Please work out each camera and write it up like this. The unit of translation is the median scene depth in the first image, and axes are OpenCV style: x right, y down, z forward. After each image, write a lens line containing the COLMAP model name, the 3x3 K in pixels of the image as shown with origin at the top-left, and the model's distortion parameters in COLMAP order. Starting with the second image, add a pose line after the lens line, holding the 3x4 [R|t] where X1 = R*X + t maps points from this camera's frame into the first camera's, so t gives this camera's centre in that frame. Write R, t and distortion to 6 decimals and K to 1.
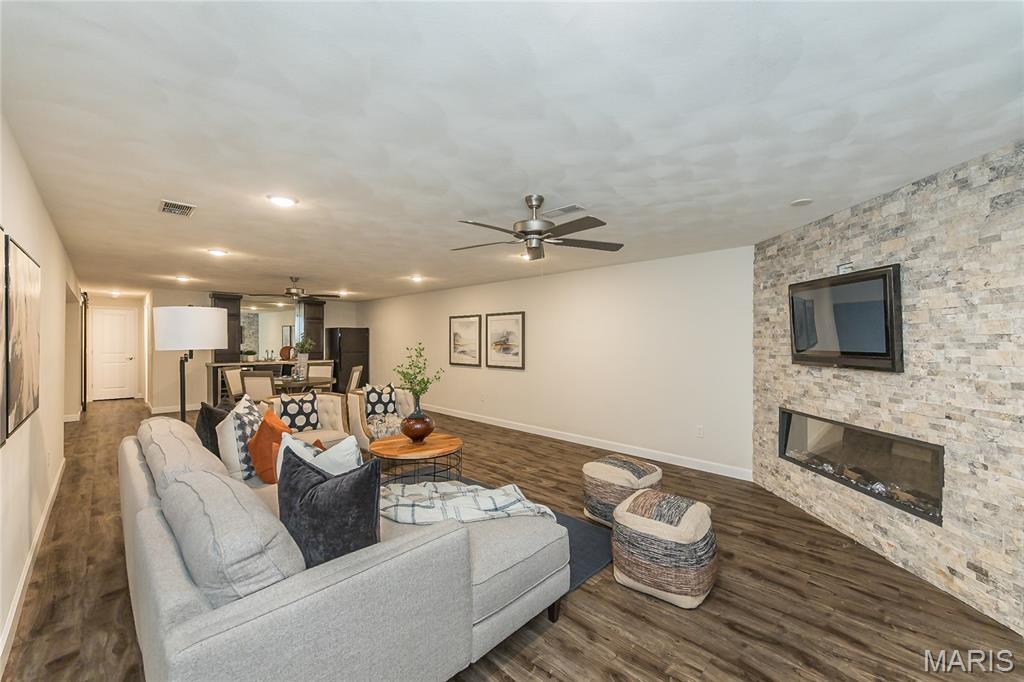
lens RADIAL K [[416.1, 0, 553.0], [0, 416.1, 339.7], [0, 0, 1]] dist [-0.004299, -0.000016]
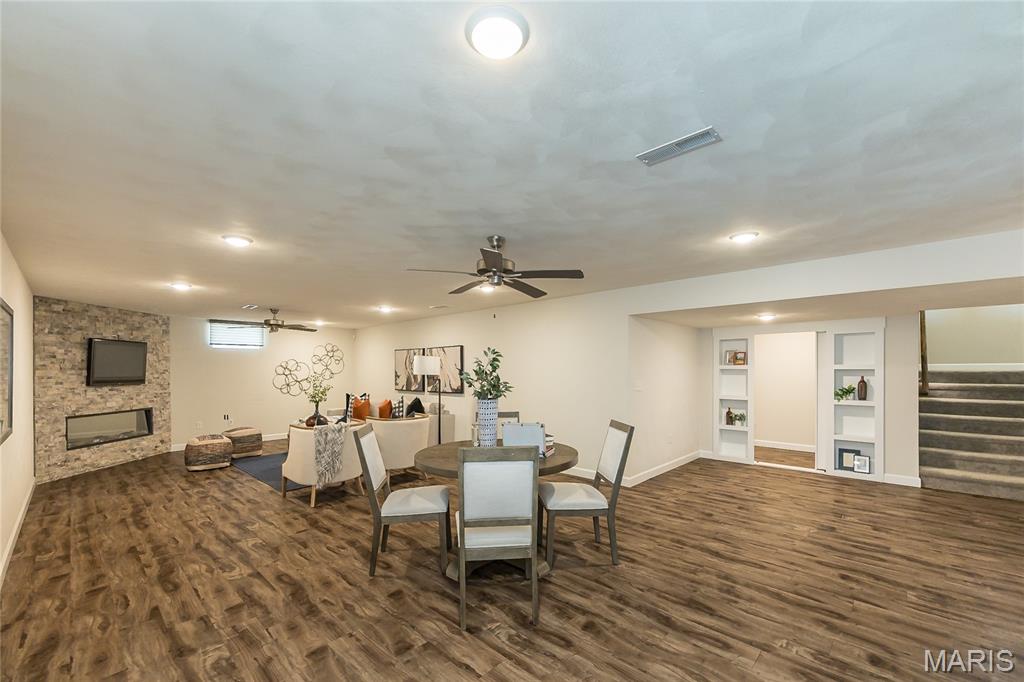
lens RADIAL K [[416.1, 0, 539.8], [0, 416.1, 368.3], [0, 0, 1]] dist [-0.004299, -0.000016]
pose [[-0.999980, 0.002447, -0.005825, -1.375776], [0.002486, 0.999975, -0.006657, 0.003607], [0.005809, -0.006671, -0.999961, 3.025776]]
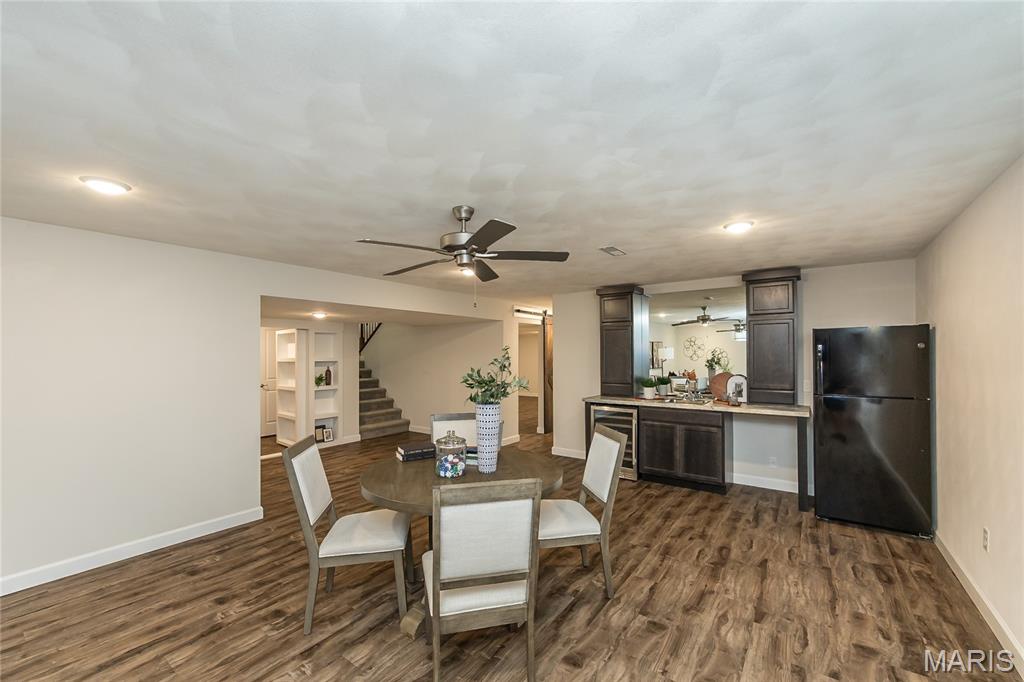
lens RADIAL K [[416.1, 0, 486.3], [0, 416.1, 345.4], [0, 0, 1]] dist [-0.004299, -0.000016]
pose [[0.063231, -0.021395, -0.997770, -0.461284], [0.013457, 0.999698, -0.020584, -0.026919], [0.997908, -0.012126, 0.063500, 2.033735]]
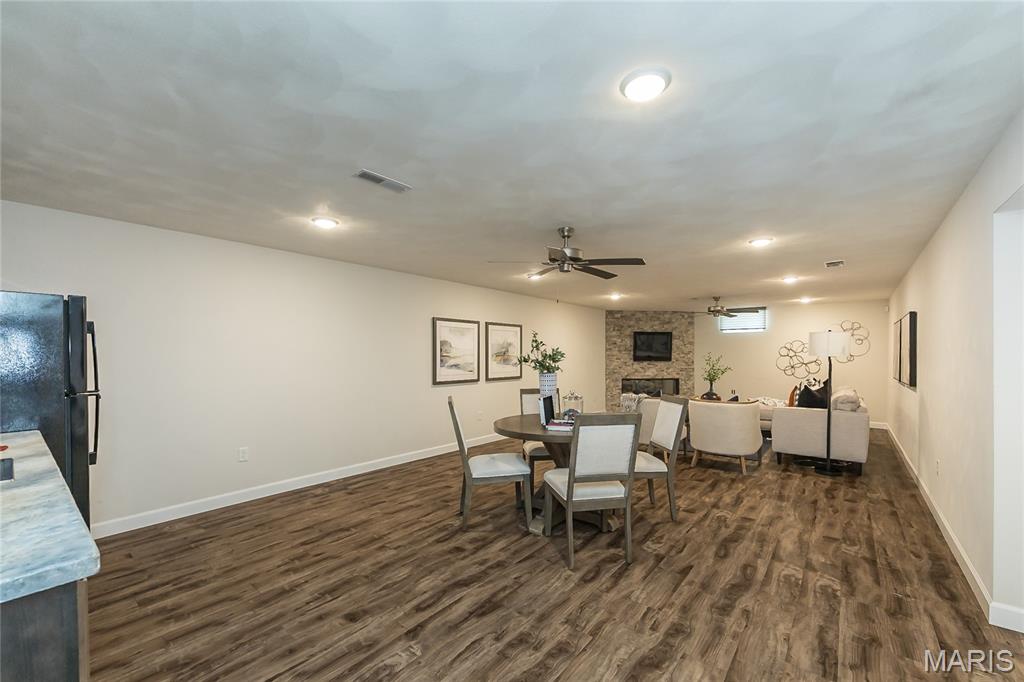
lens RADIAL K [[416.1, 0, 495.8], [0, 416.1, 344.6], [0, 0, 1]] dist [-0.004299, -0.000016]
pose [[-0.035779, 0.021147, 0.999136, -2.380449], [-0.004371, 0.999763, -0.021317, 0.014716], [-0.999350, -0.005130, -0.035678, 2.265365]]
